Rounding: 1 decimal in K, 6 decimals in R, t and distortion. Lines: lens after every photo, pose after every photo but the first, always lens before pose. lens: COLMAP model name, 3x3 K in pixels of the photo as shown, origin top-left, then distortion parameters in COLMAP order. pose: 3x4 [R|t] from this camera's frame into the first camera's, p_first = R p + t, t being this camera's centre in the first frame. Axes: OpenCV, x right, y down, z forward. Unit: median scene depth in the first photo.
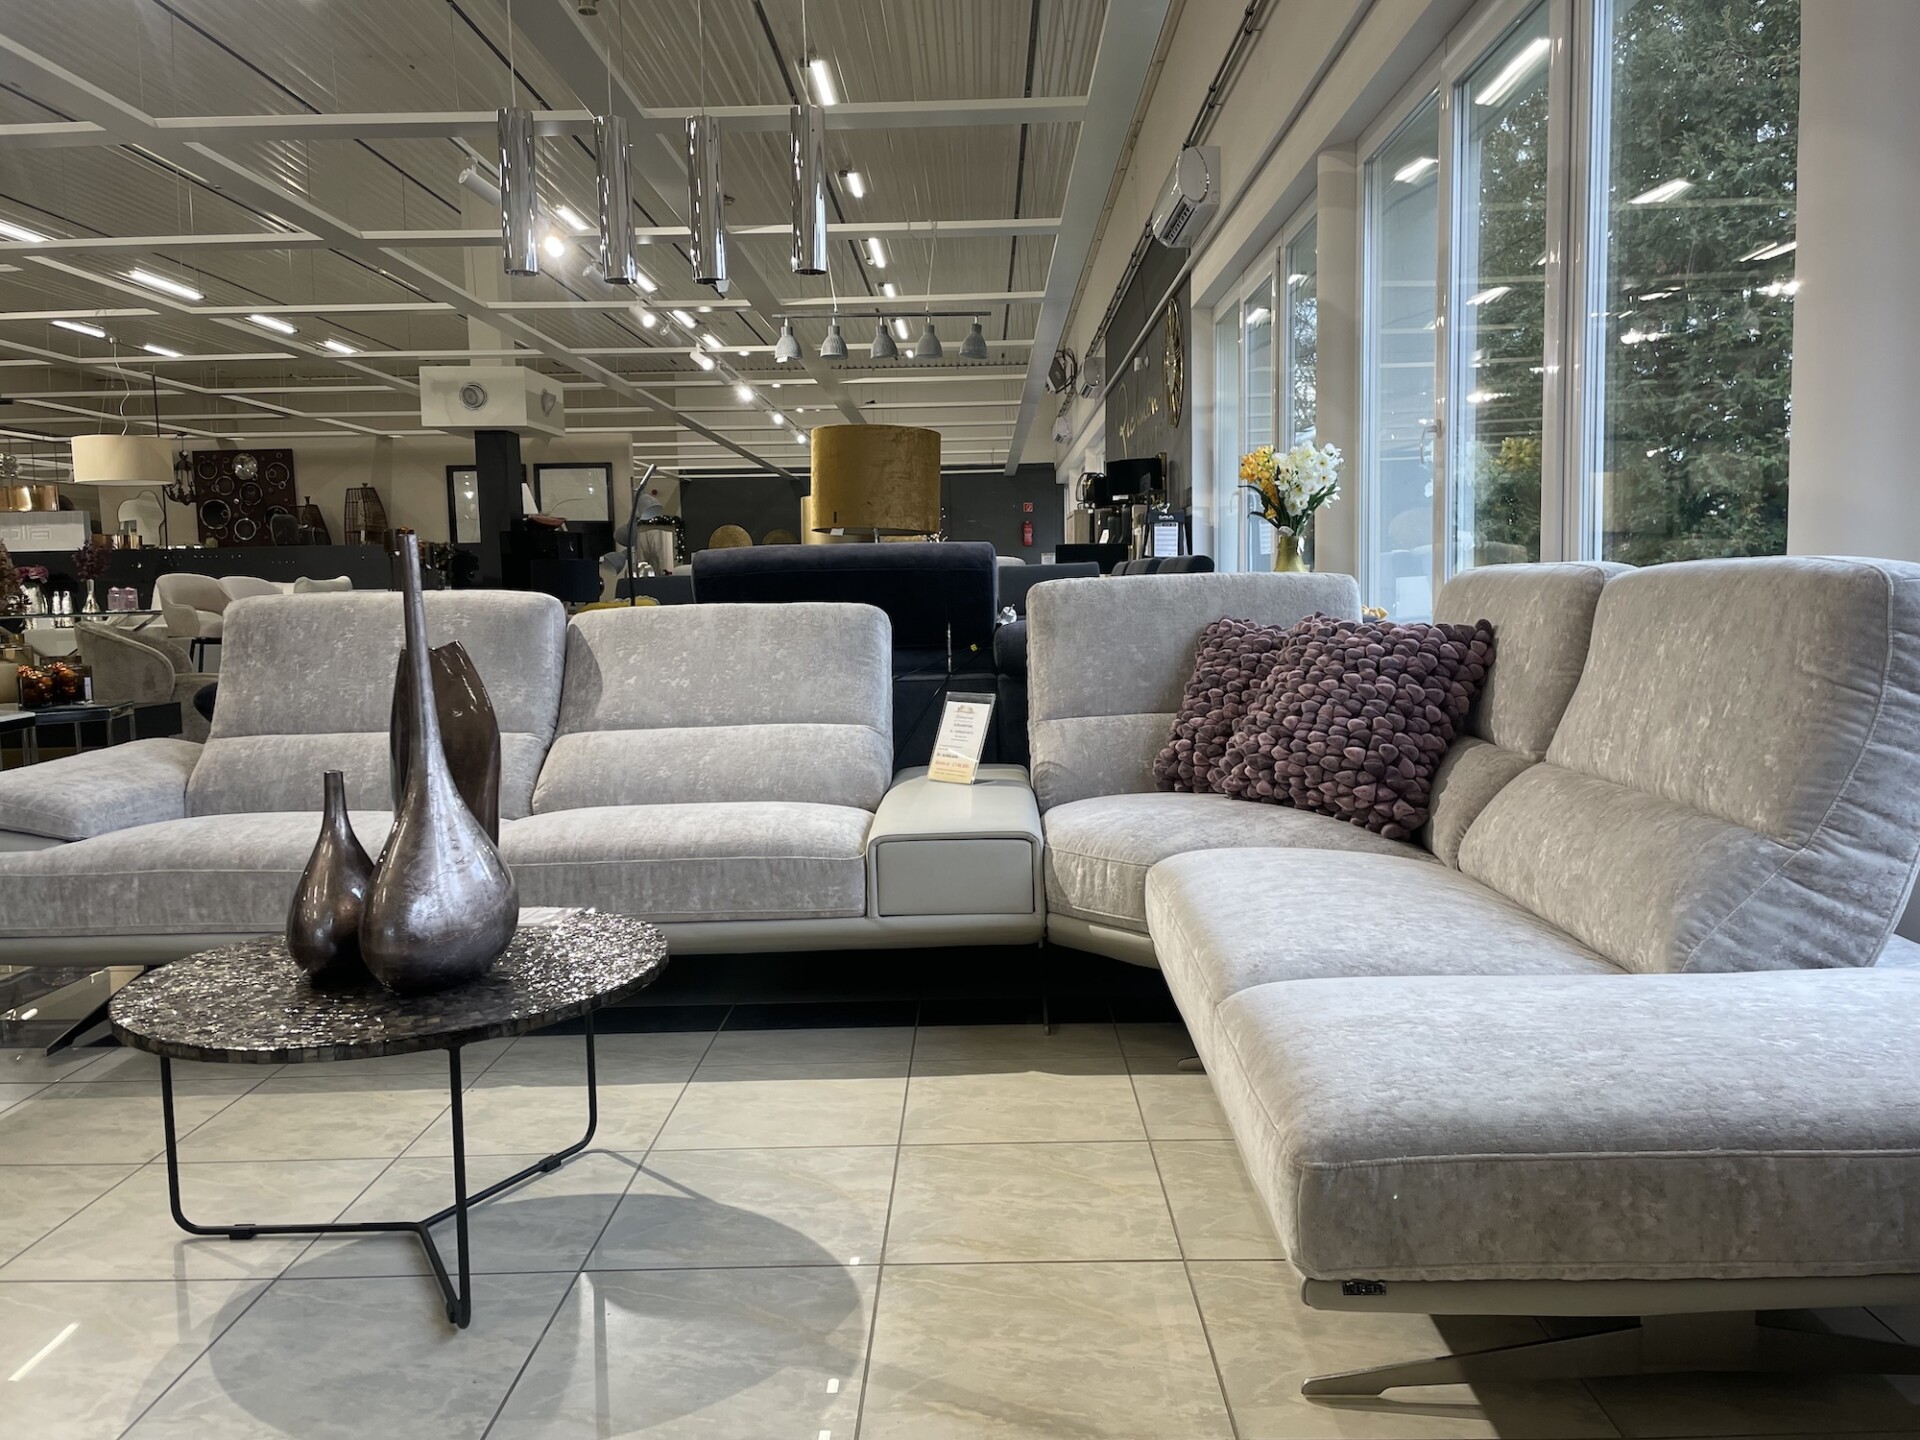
lens RADIAL K [[1480.1, 0, 954.7], [0, 1480.1, 711.4], [0, 0, 1]] dist [0.087518, -0.124686]
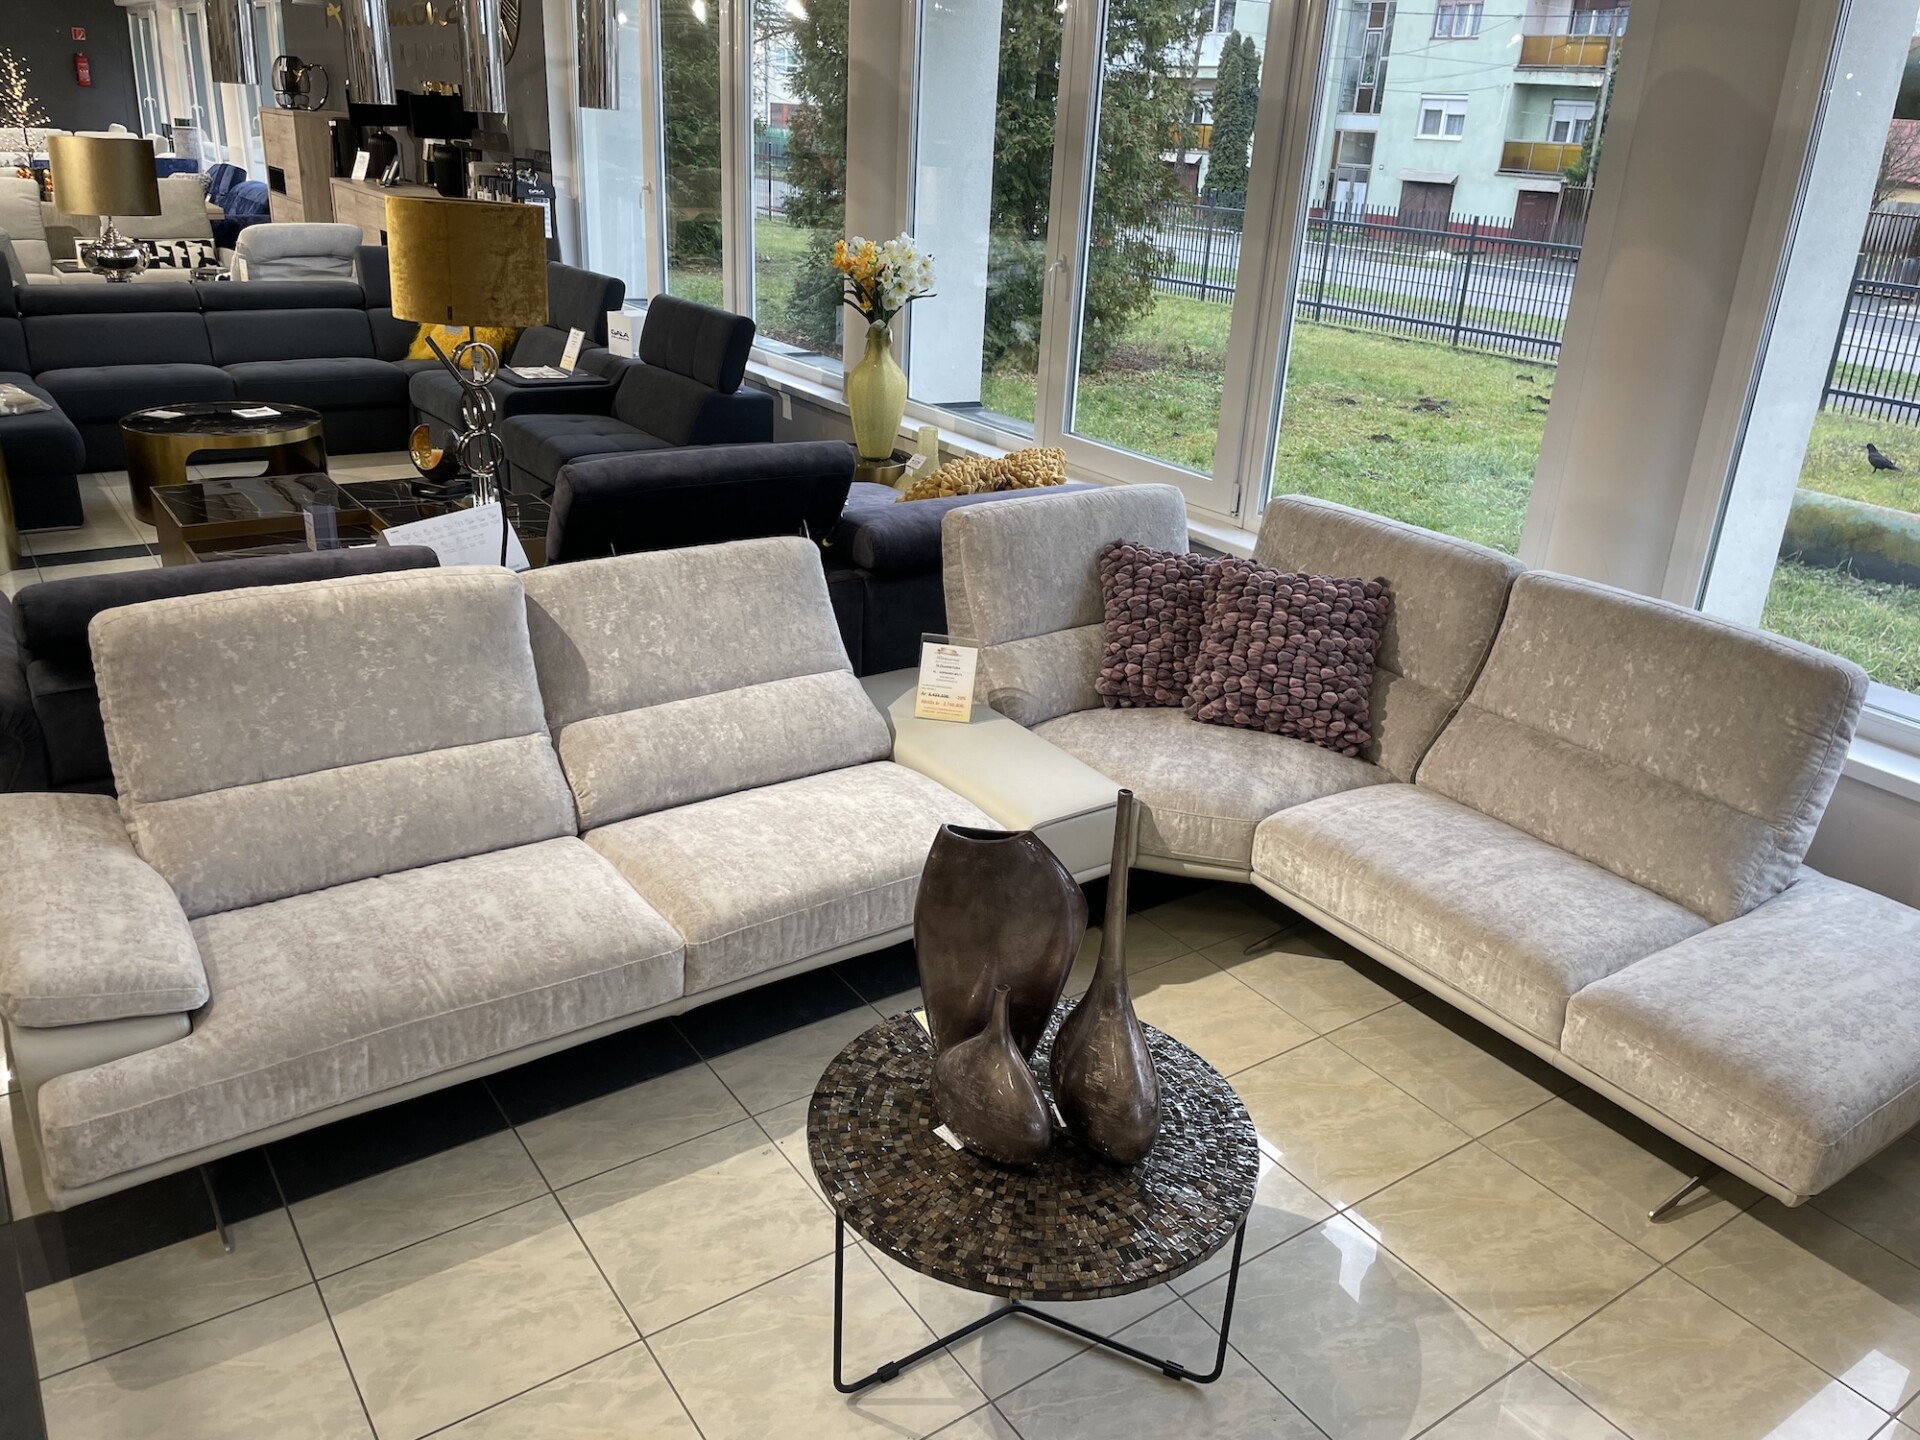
lens RADIAL K [[1480.1, 0, 954.7], [0, 1480.1, 711.4], [0, 0, 1]] dist [0.087518, -0.124686]
pose [[0.808459, -0.165641, 0.564763, -0.740585], [-0.014037, 0.953880, 0.299861, -0.347023], [-0.588385, -0.250353, 0.768848, 0.173045]]
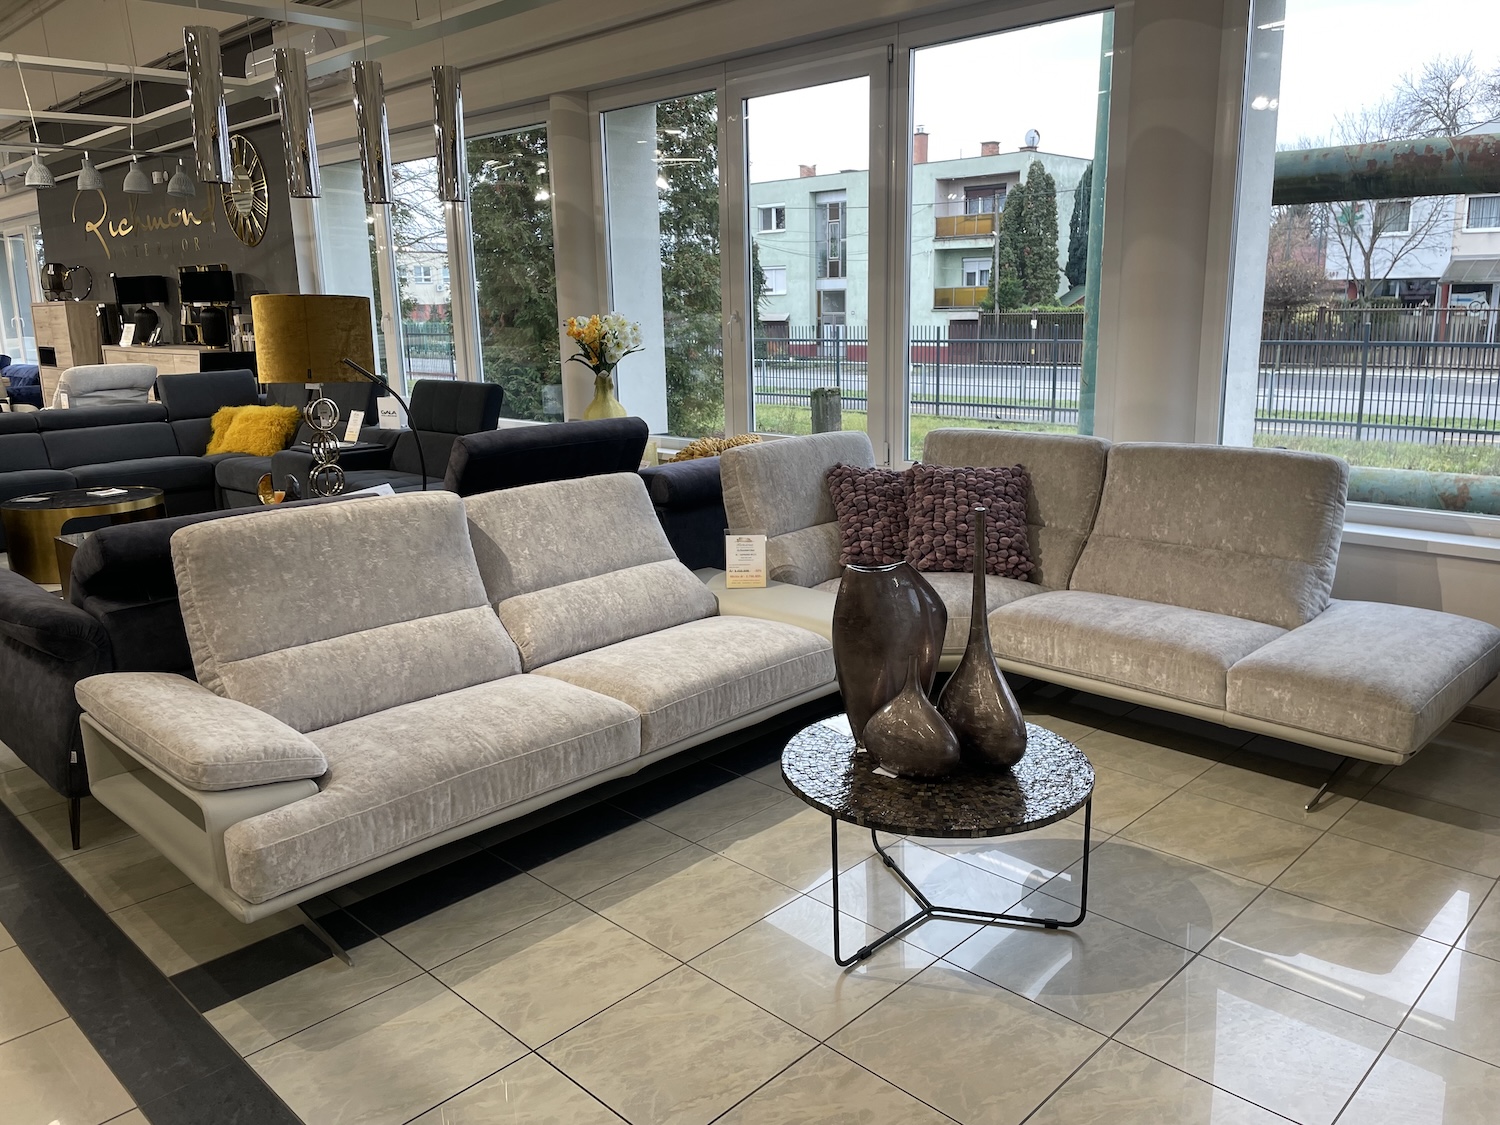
lens RADIAL K [[1156.3, 0, 745.8], [0, 1156.3, 555.8], [0, 0, 1]] dist [0.087518, -0.124686]
pose [[0.688404, -0.152535, 0.709107, -1.030347], [0.071093, 0.987120, 0.143320, -0.191515], [-0.721835, -0.048249, 0.690381, 0.192495]]
